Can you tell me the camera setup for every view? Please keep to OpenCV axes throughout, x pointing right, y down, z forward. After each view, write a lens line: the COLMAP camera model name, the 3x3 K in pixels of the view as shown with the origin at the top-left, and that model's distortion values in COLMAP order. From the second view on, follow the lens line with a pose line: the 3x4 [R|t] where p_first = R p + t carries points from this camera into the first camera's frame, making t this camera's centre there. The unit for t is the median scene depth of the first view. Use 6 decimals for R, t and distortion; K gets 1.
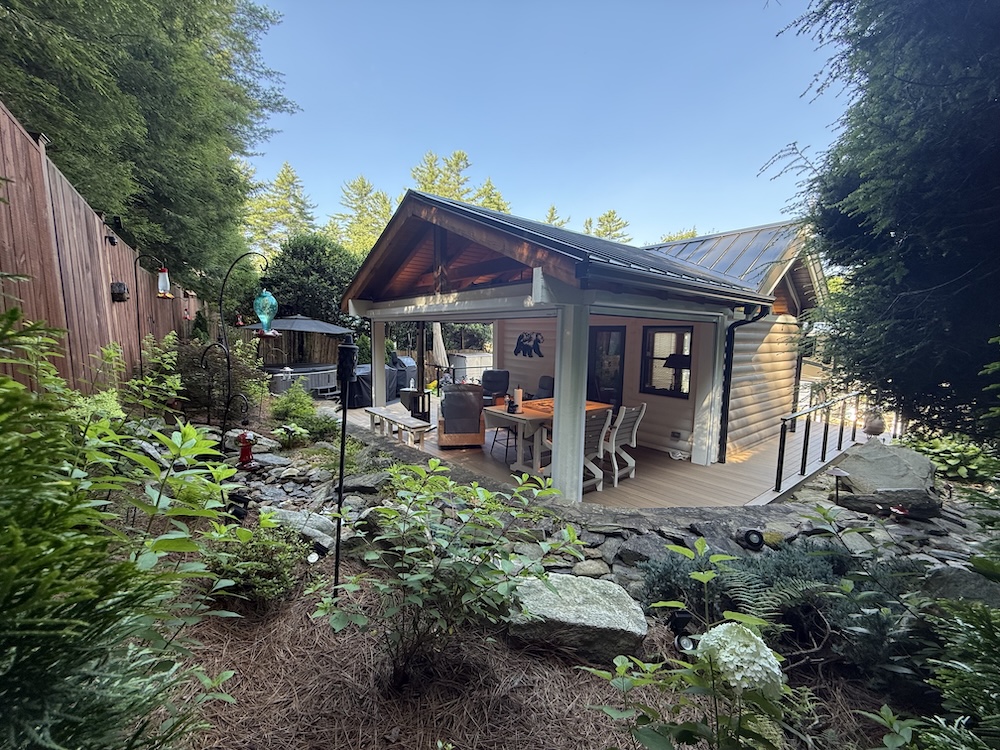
lens RADIAL K [[398.7, 0, 497.5], [0, 398.7, 375.5], [0, 0, 1]] dist [-0.000977, 0.000225]
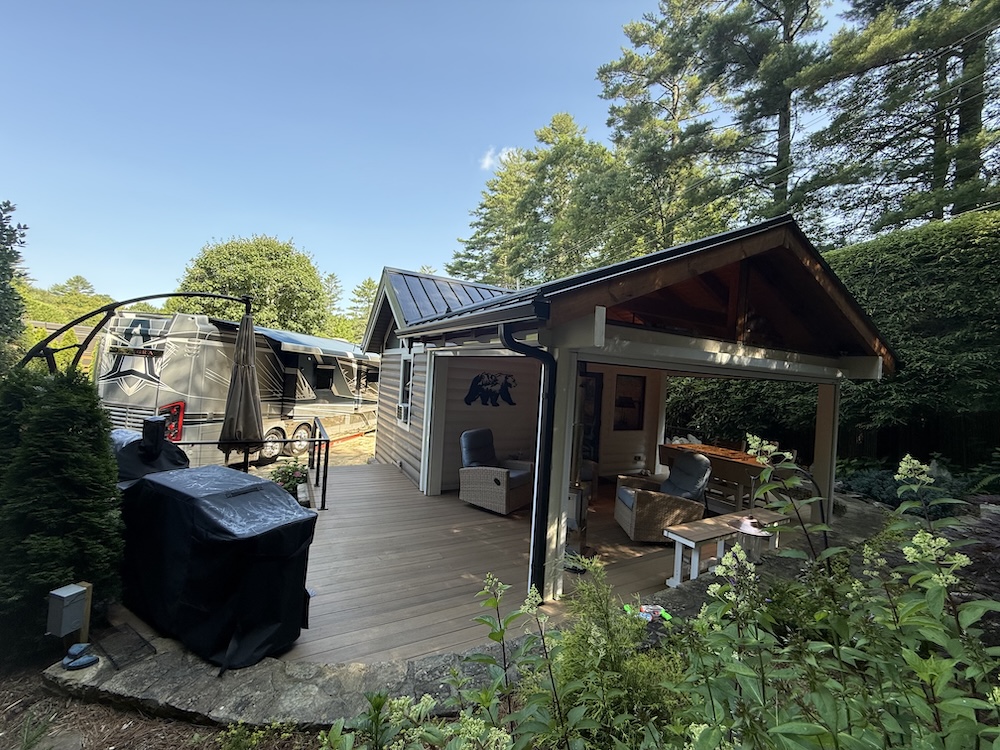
lens RADIAL K [[398.7, 0, 497.5], [0, 398.7, 375.5], [0, 0, 1]] dist [-0.000977, 0.000225]
pose [[0.167722, -0.012029, 0.985761, -1.023821], [0.040704, 0.999157, 0.005267, -0.167640], [-0.984994, 0.039241, 0.168071, 1.358079]]
